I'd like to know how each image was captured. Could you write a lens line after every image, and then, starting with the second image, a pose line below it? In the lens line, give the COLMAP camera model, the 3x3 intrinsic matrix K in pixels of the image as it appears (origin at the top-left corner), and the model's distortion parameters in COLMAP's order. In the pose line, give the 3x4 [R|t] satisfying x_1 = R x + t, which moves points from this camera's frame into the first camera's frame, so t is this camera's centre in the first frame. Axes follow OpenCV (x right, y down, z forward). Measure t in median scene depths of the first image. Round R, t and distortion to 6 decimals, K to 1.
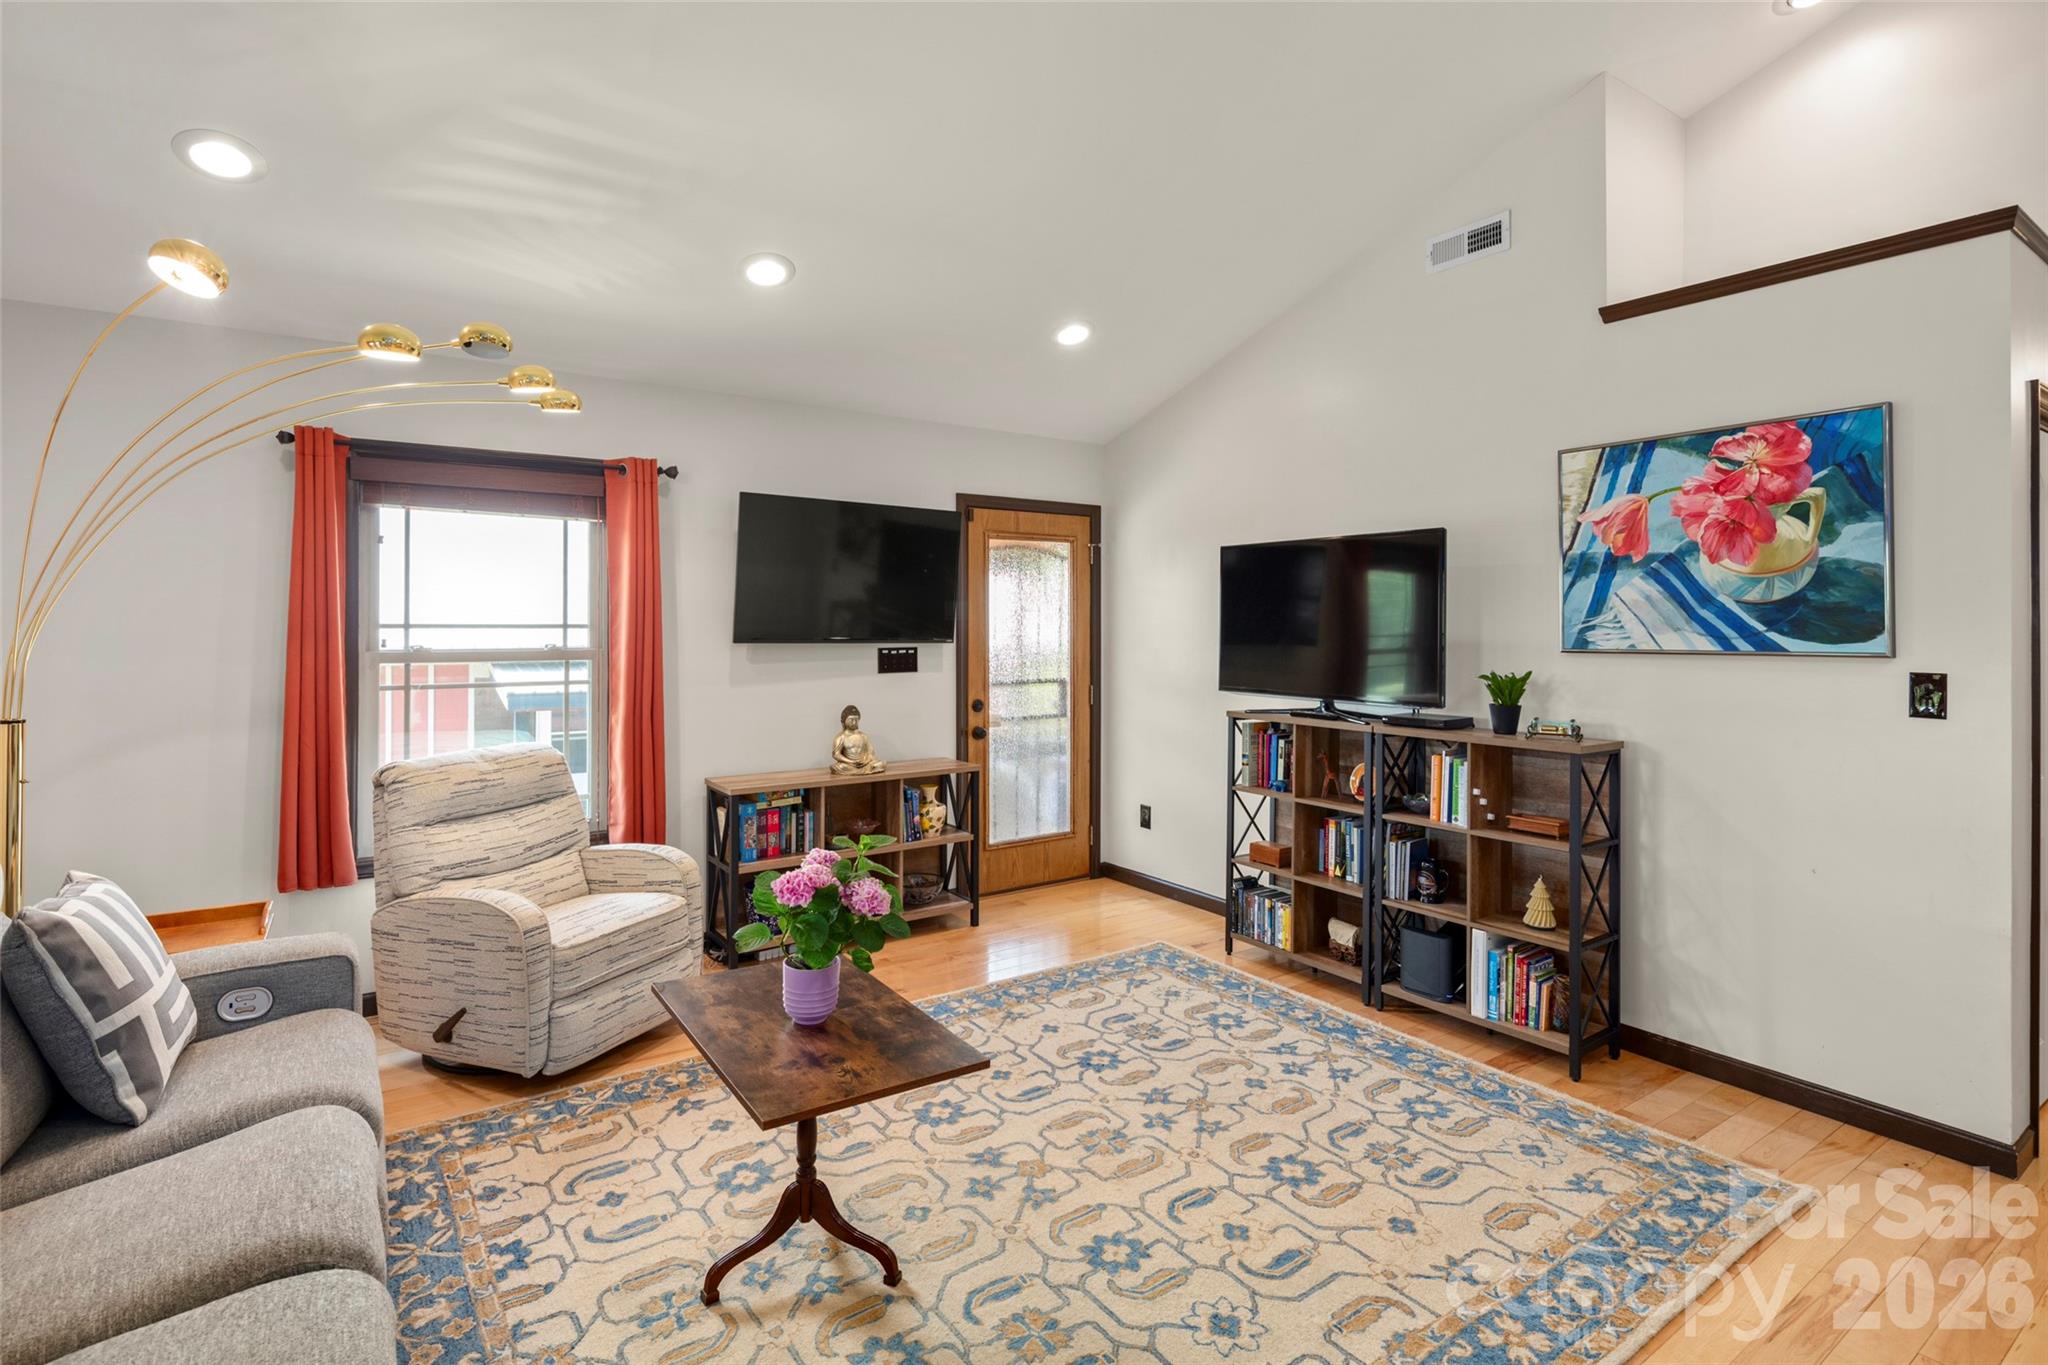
lens RADIAL K [[997.3, 0, 1035.9], [0, 997.3, 614.5], [0, 0, 1]] dist [0.008920, -0.006763]
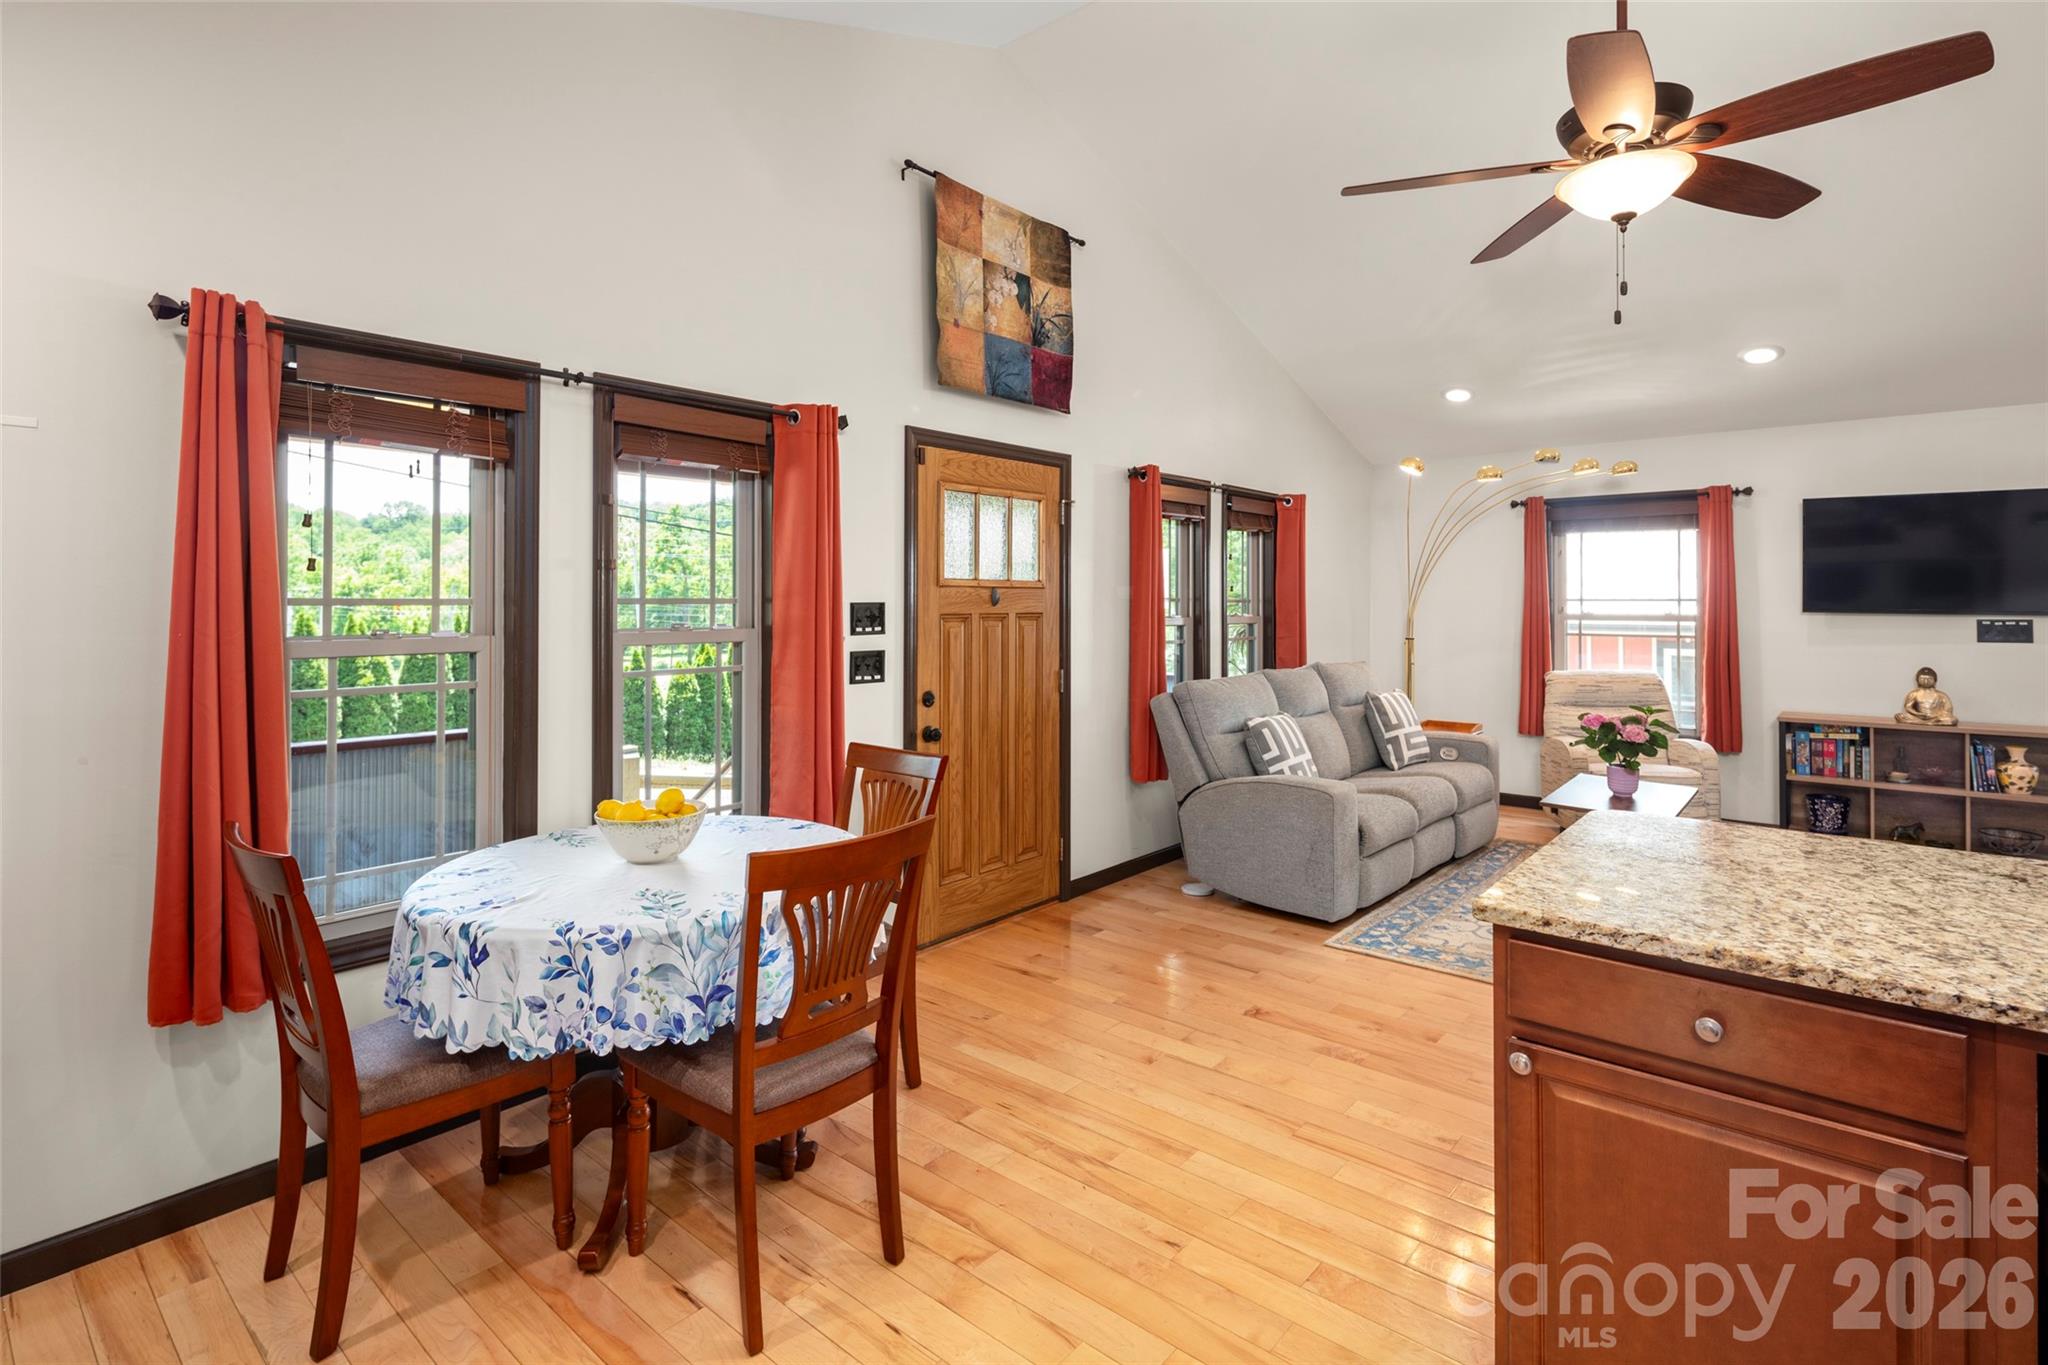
lens RADIAL K [[997.3, 0, 1050.3], [0, 997.3, 588.8], [0, 0, 1]] dist [0.008920, -0.006763]
pose [[0.253773, -0.014459, -0.967156, 0.946854], [0.007342, 0.999888, -0.013022, 0.009405], [0.967236, -0.003797, 0.253851, -0.397984]]
